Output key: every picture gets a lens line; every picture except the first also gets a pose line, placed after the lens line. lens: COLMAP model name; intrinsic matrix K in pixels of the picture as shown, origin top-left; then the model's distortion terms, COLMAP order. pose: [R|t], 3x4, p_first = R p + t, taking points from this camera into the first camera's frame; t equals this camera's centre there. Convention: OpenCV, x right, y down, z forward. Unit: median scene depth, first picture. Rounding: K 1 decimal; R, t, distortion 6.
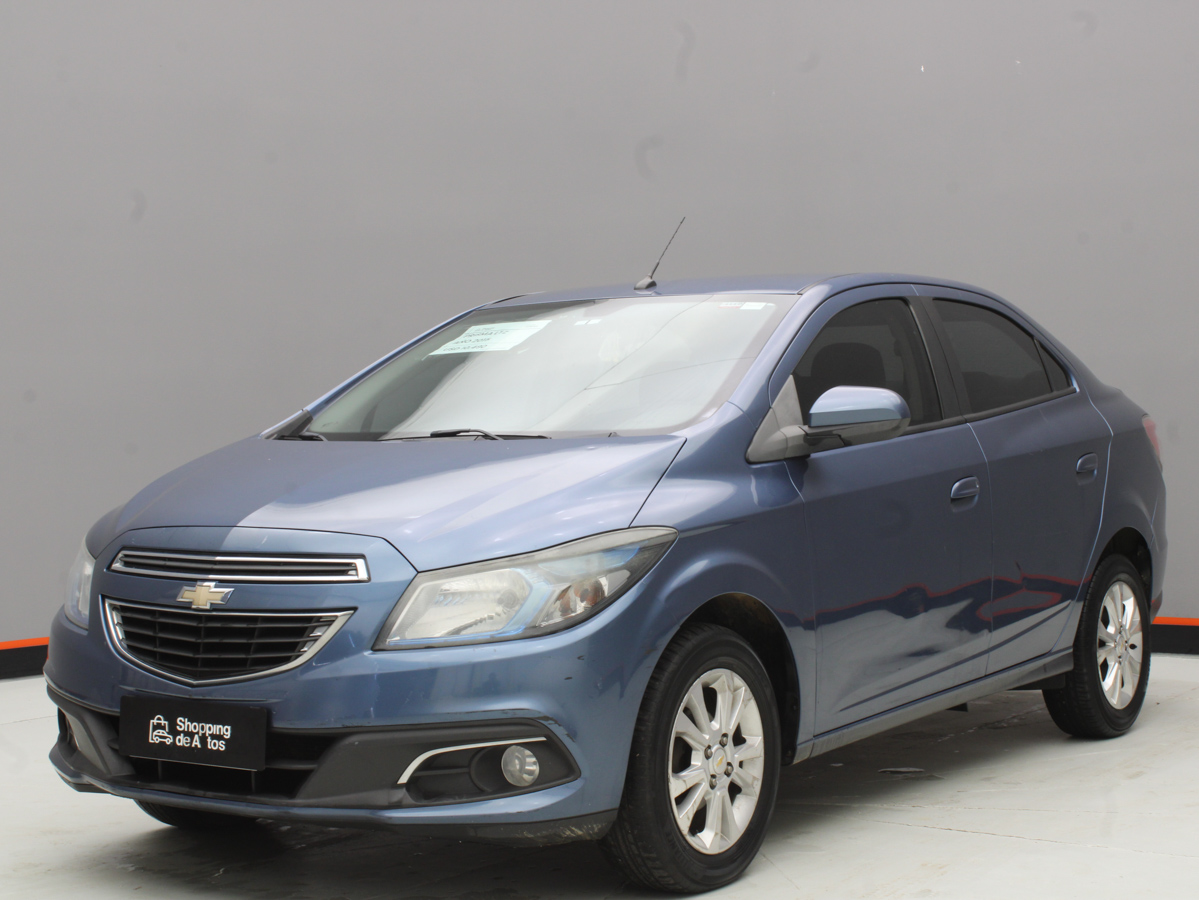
lens RADIAL K [[2003.9, 0, 598.0], [0, 2003.9, 450.6], [0, 0, 1]] dist [-0.054076, 0.000000]
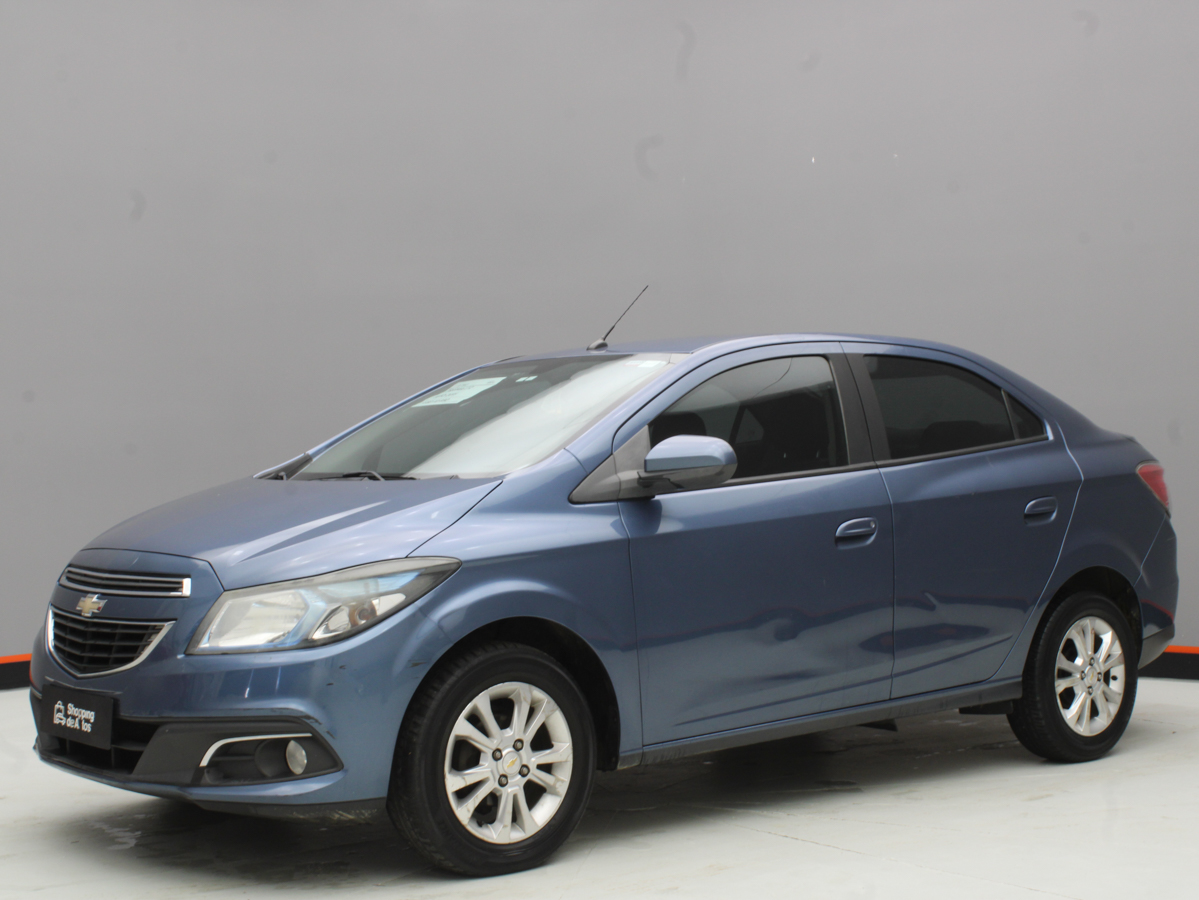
lens RADIAL K [[1764.2, 0, 607.4], [0, 1764.2, 449.4], [0, 0, 1]] dist [-0.097619, 0.000000]
pose [[0.966903, 0.003121, -0.255124, 0.385277], [-0.008519, 0.999763, -0.020056, -0.004693], [0.255001, 0.021565, 0.966700, 0.039011]]
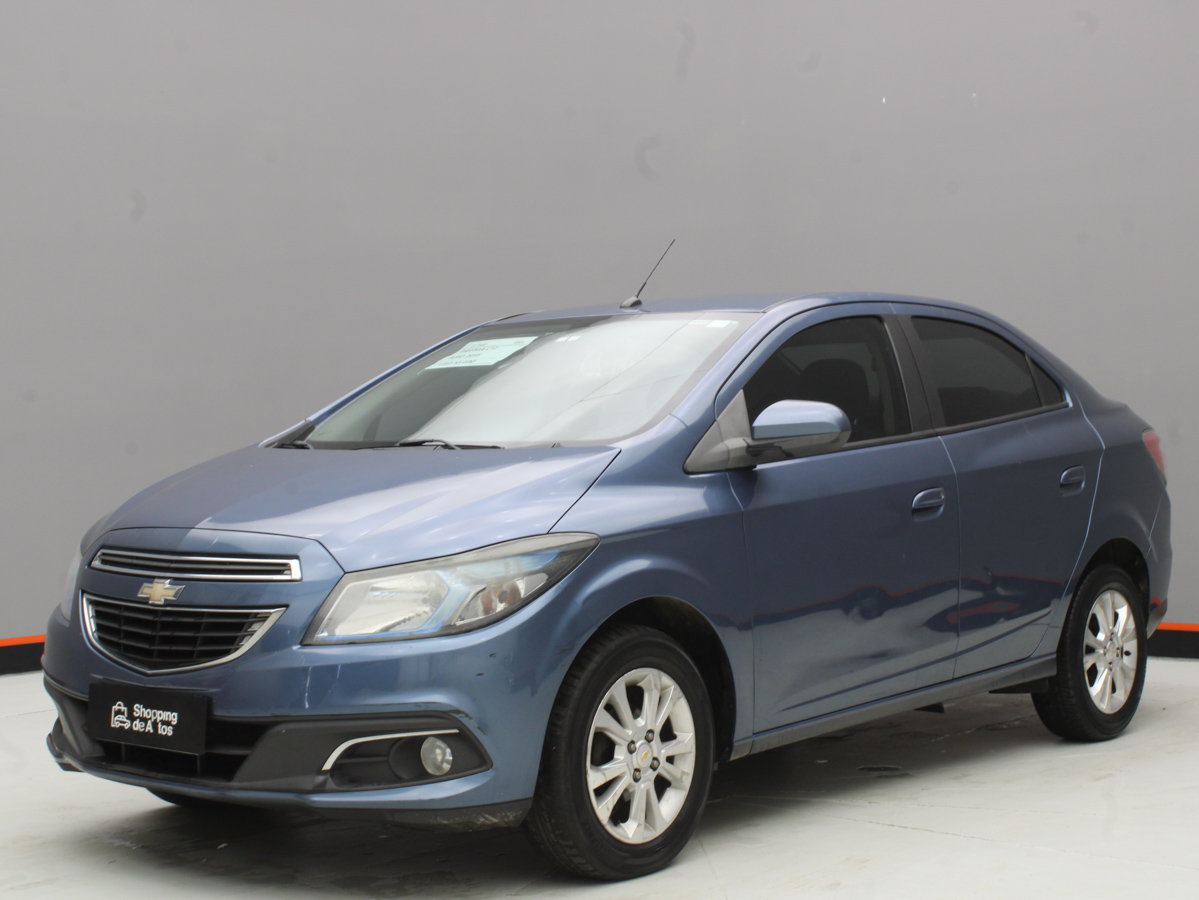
lens RADIAL K [[1899.9, 0, 600.0], [0, 1899.9, 450.7], [0, 0, 1]] dist [-0.065556, 0.000000]
pose [[0.995952, 0.006703, -0.089636, 0.131261], [-0.007080, 0.999967, -0.003886, -0.001536], [0.089608, 0.004505, 0.995967, 0.001817]]
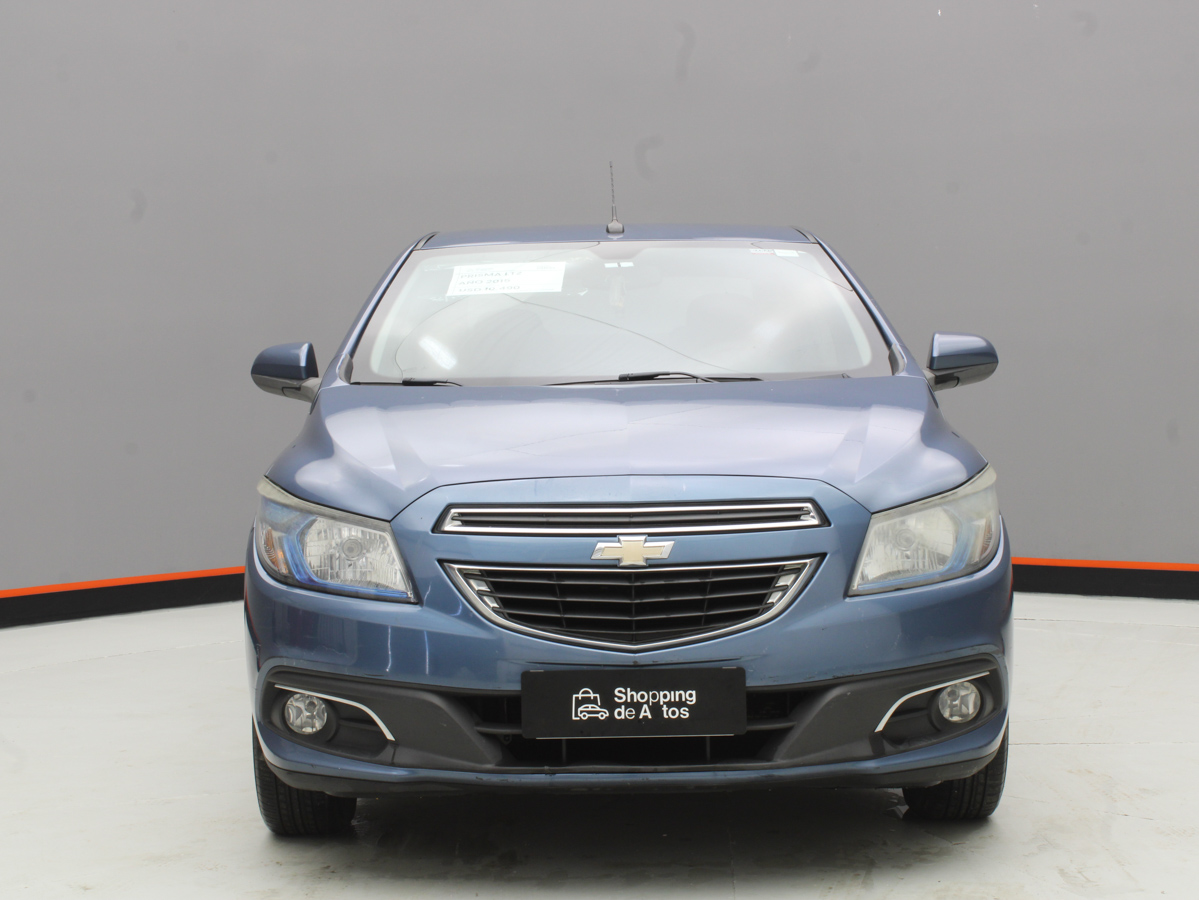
lens RADIAL K [[2003.9, 0, 593.5], [0, 2003.9, 444.2], [0, 0, 1]] dist [-0.054076, 0.000000]
pose [[0.832393, -0.017501, 0.553909, -0.712644], [0.011001, 0.999826, 0.015059, 0.010362], [-0.554076, -0.006441, 0.832441, 0.256582]]
